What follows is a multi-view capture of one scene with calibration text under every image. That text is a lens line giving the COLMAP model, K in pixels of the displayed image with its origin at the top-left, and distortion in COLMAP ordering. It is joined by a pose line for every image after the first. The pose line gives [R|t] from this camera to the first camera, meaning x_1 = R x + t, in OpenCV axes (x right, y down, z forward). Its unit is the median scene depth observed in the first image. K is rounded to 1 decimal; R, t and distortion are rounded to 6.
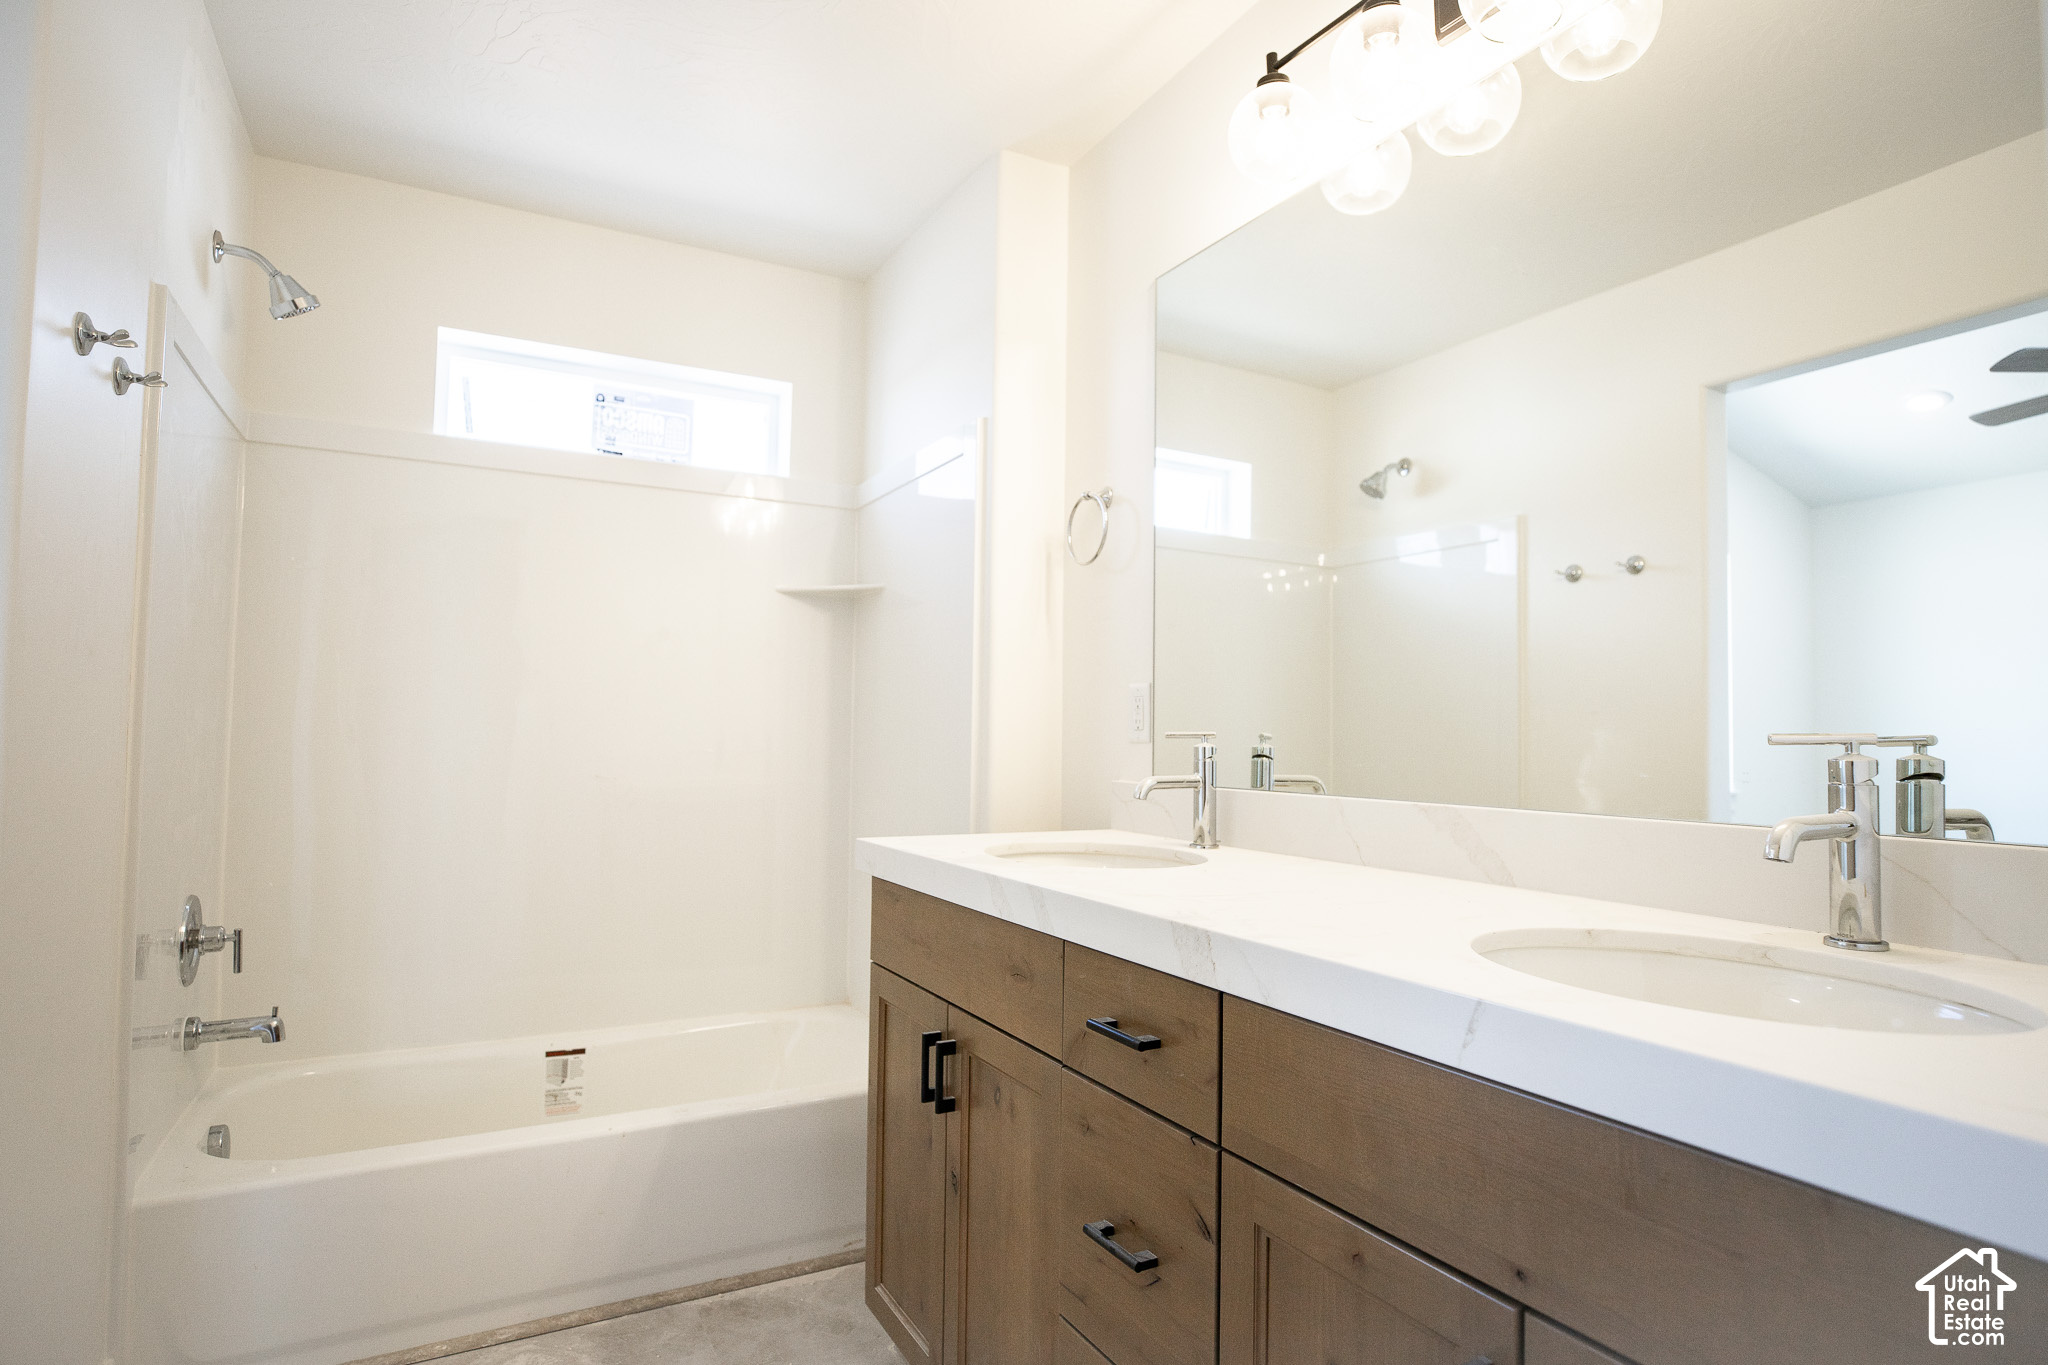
lens RADIAL K [[1098.2, 0, 1024.7], [0, 1098.2, 683.7], [0, 0, 1]] dist [-0.016687, -0.000360]
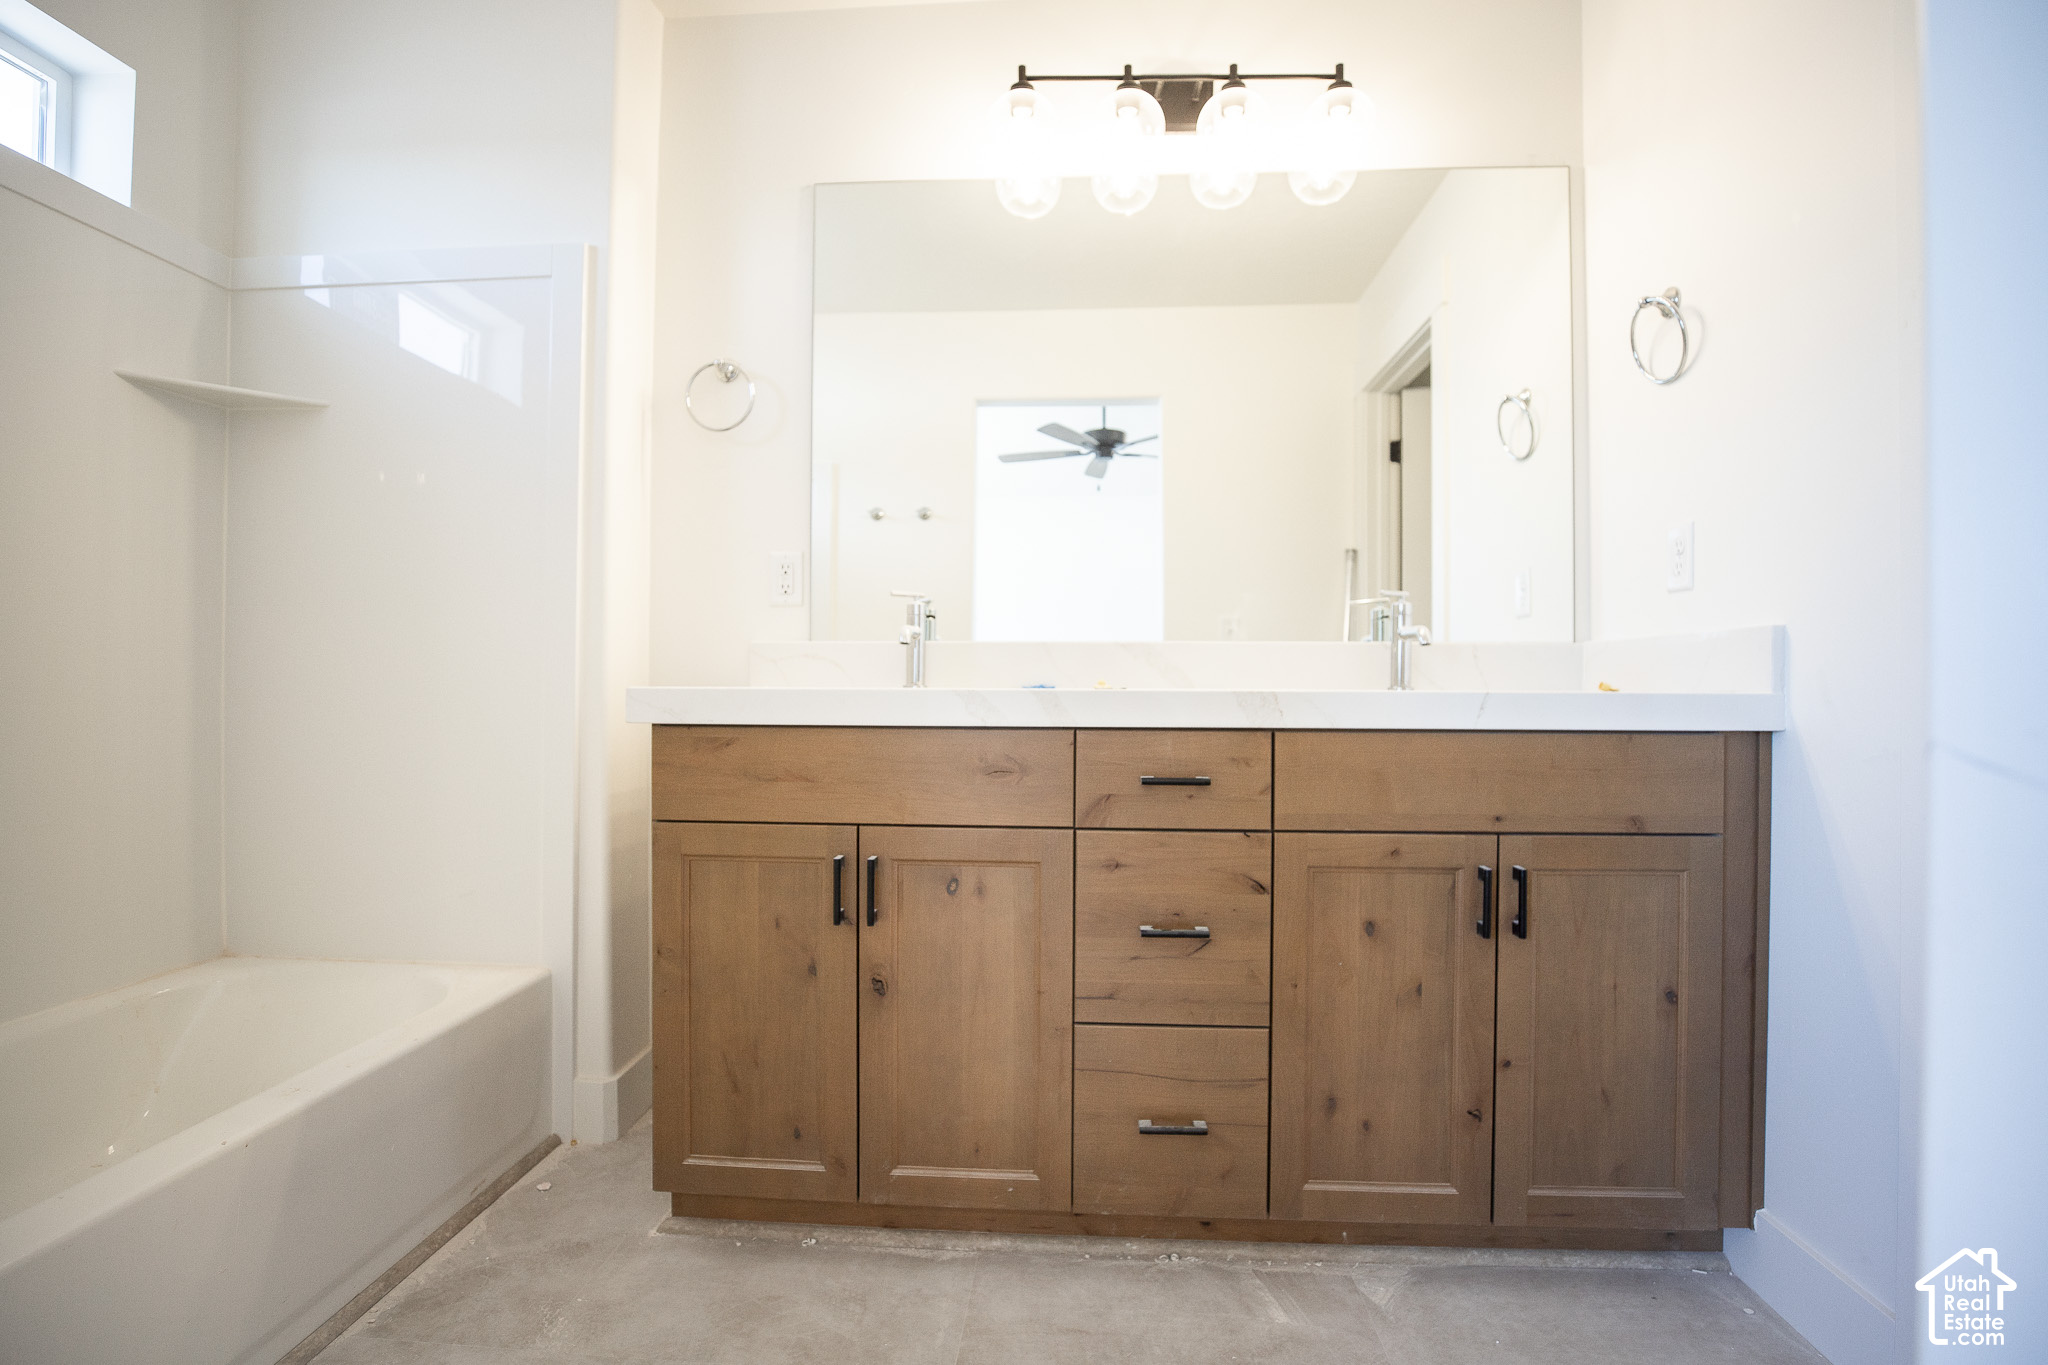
lens RADIAL K [[950.8, 0, 1024.9], [0, 950.8, 682.2], [0, 0, 1]] dist [-0.028888, 0.000273]
pose [[0.520213, -0.004111, 0.854026, -0.798866], [-0.039526, 0.998801, 0.028885, 0.129832], [-0.853121, -0.048783, 0.519427, 0.423084]]
